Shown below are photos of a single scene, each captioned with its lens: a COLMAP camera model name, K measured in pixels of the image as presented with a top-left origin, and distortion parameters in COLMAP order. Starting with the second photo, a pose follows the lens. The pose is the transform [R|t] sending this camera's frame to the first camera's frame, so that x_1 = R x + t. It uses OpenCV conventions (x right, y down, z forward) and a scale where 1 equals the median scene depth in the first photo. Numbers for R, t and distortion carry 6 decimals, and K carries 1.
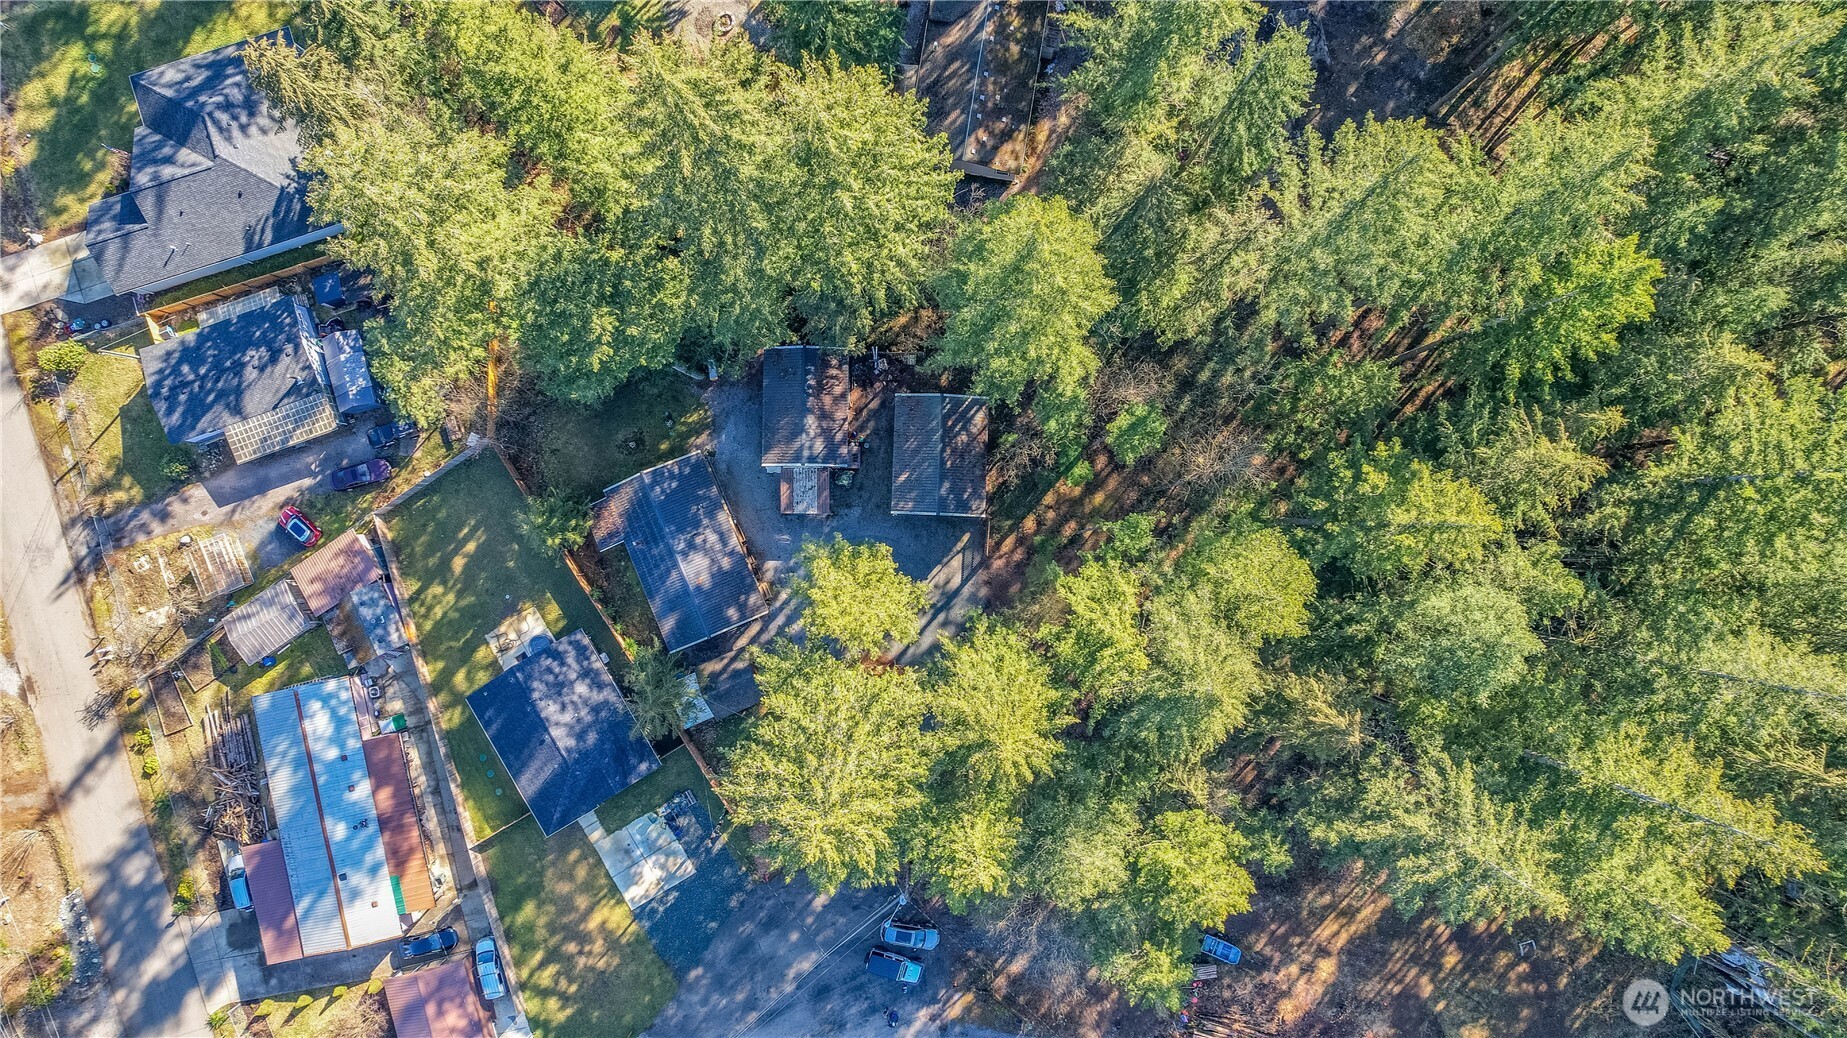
lens RADIAL K [[1183.3, 0, 921.3], [0, 1183.3, 509.4], [0, 0, 1]] dist [-0.082847, 0.077927]
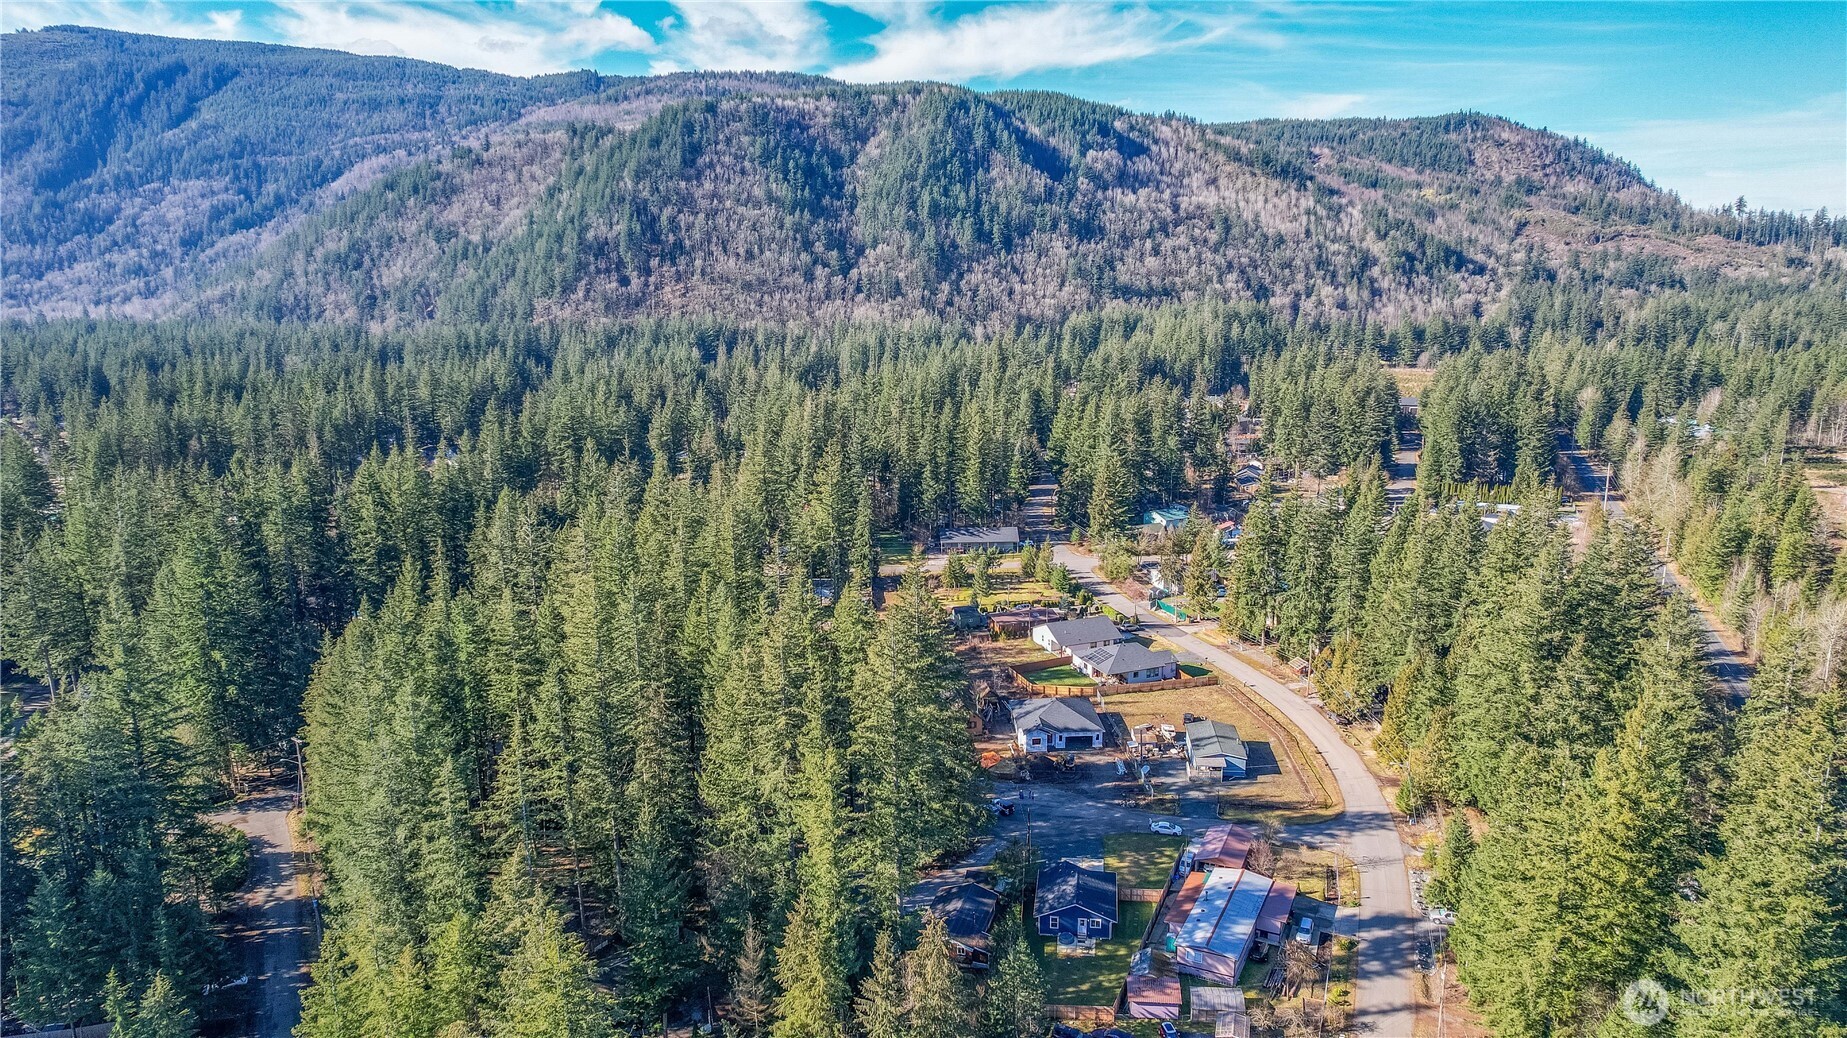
lens RADIAL K [[1183.3, 0, 921.3], [0, 1183.3, 509.4], [0, 0, 1]] dist [-0.082847, 0.077927]
pose [[-0.767395, -0.100068, 0.633317, -1.148027], [0.640947, -0.146001, 0.753572, -1.152736], [0.017057, 0.984210, 0.176178, 0.132104]]
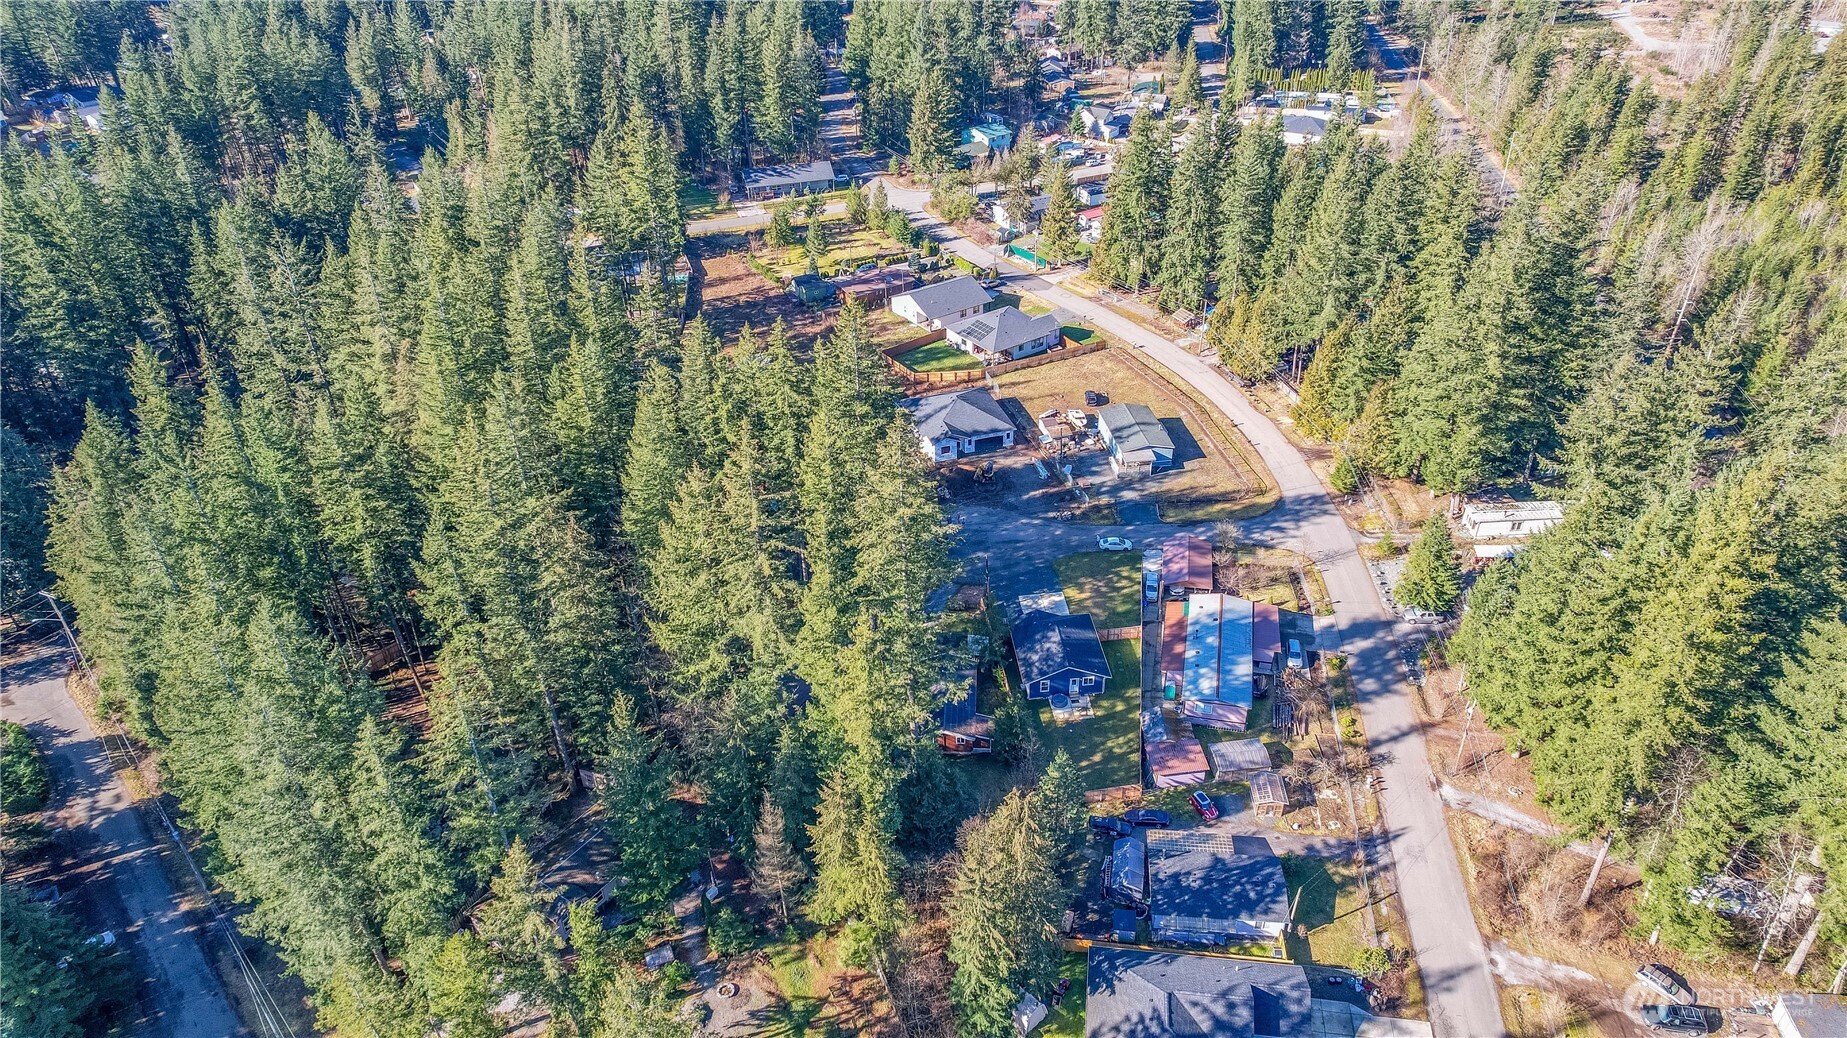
lens RADIAL K [[1183.3, 0, 921.3], [0, 1183.3, 509.4], [0, 0, 1]] dist [-0.082847, 0.077927]
pose [[-0.899637, -0.196039, 0.390156, -0.714561], [0.435131, -0.476703, 0.763816, -1.008940], [0.036251, 0.856926, 0.514162, 0.003935]]
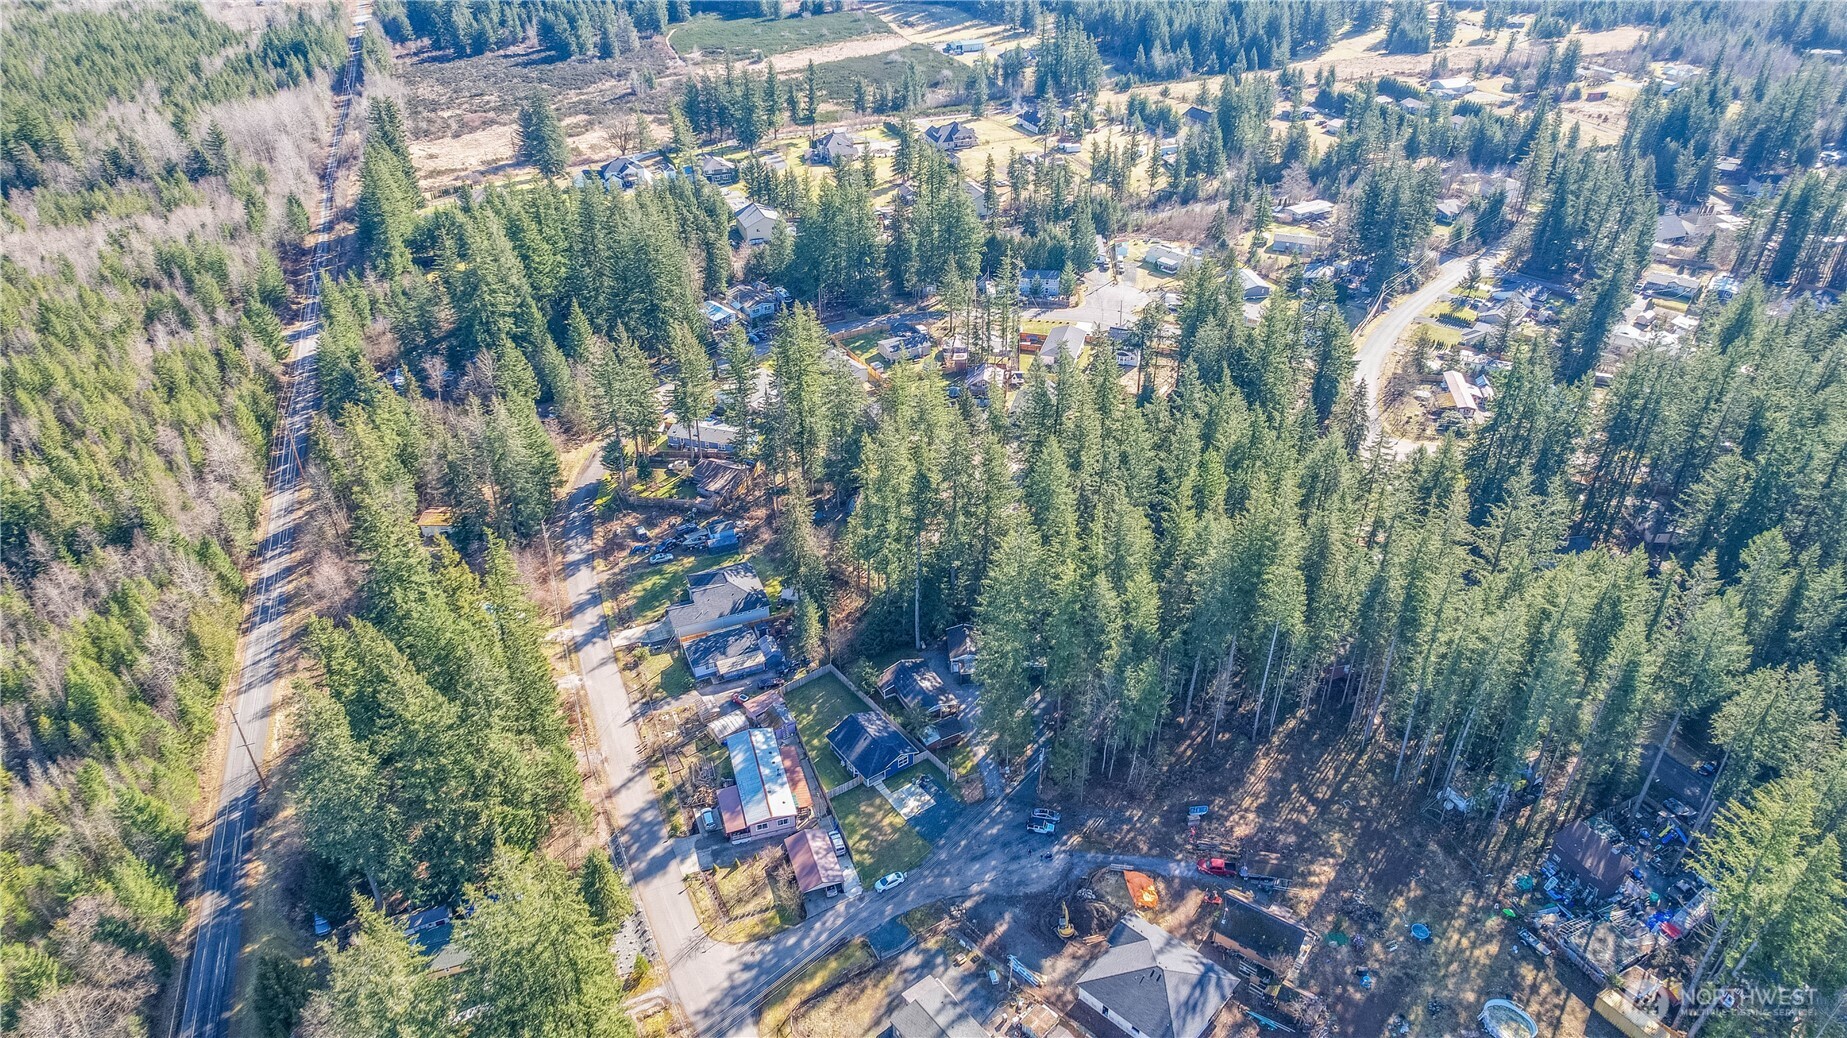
lens RADIAL K [[1183.3, 0, 921.3], [0, 1183.3, 509.4], [0, 0, 1]] dist [-0.082847, 0.077927]
pose [[0.996125, -0.018321, 0.086016, -0.386285], [0.082430, 0.535424, -0.840551, 1.774359], [-0.030655, 0.844384, 0.534860, -0.527992]]
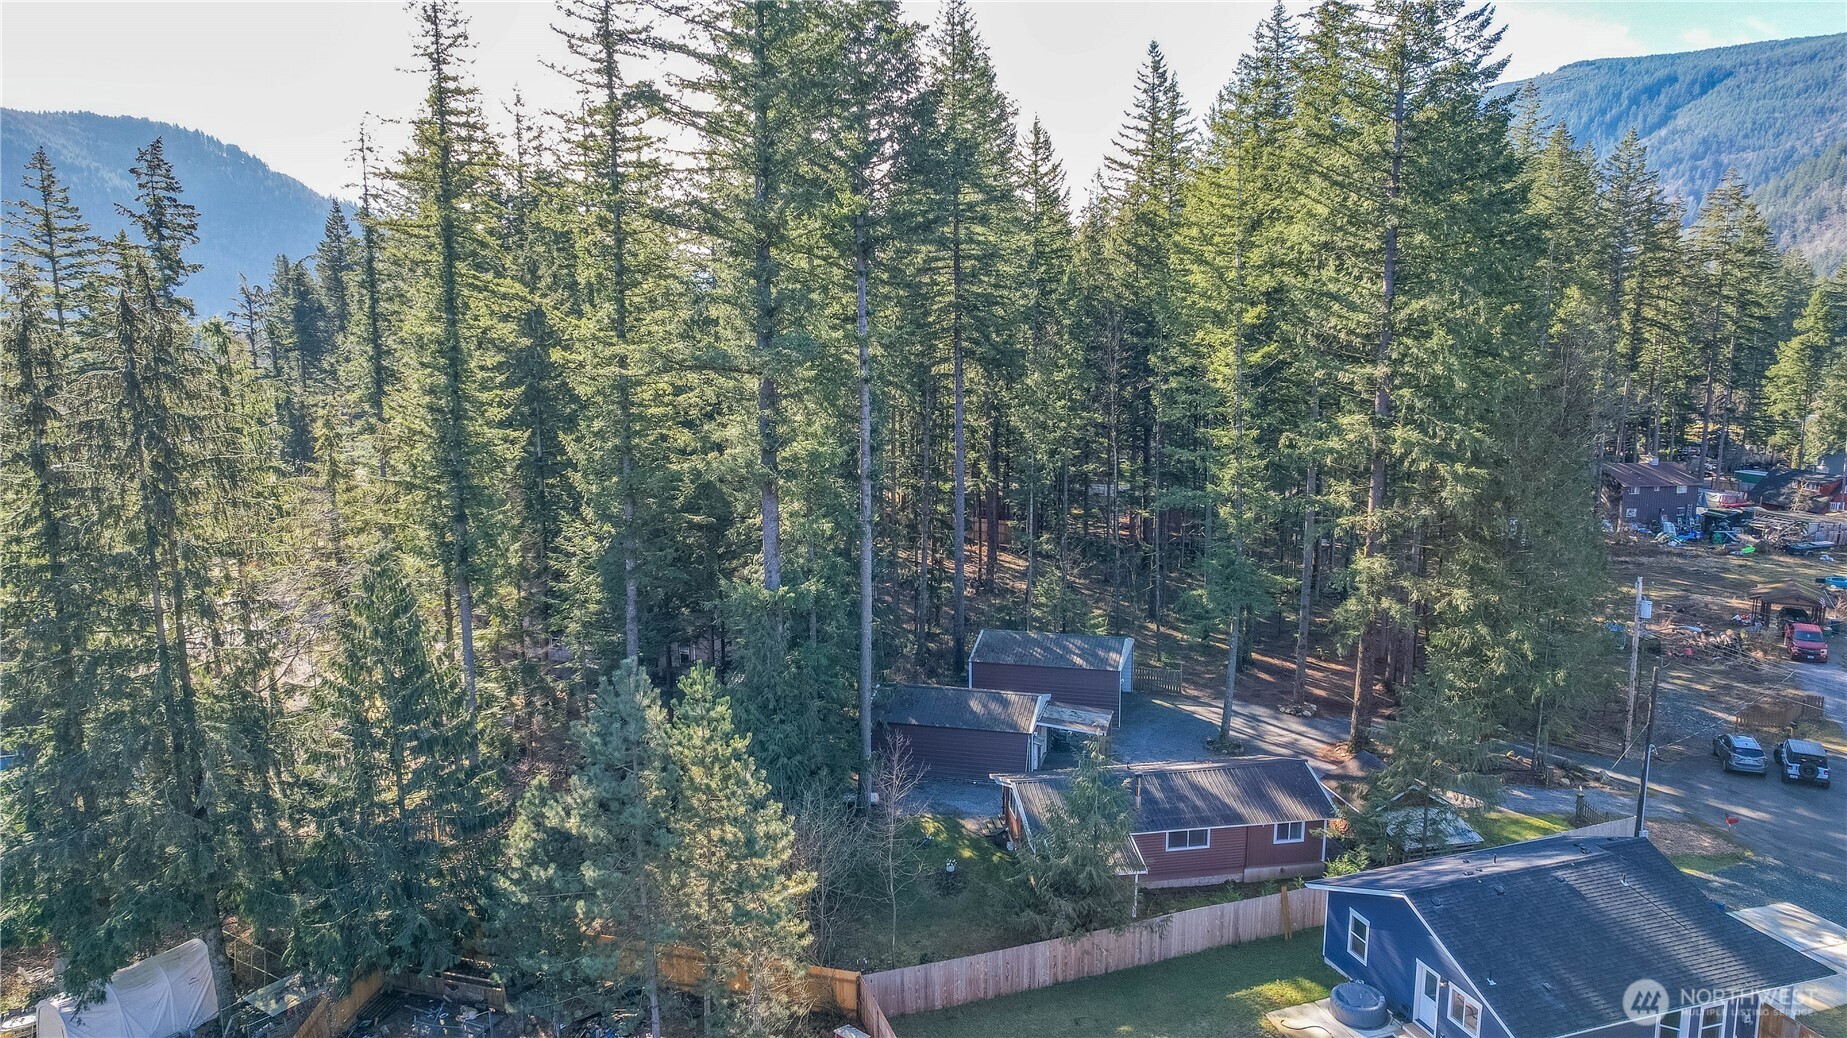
lens RADIAL K [[1179.6, 0, 923.3], [0, 1179.6, 516.6], [0, 0, 1]] dist [-0.089171, 0.088543]
pose [[0.245284, -0.156403, 0.956752, -0.753965], [0.969248, 0.059785, -0.238715, 0.052035], [-0.019864, 0.985882, 0.166258, 0.765036]]
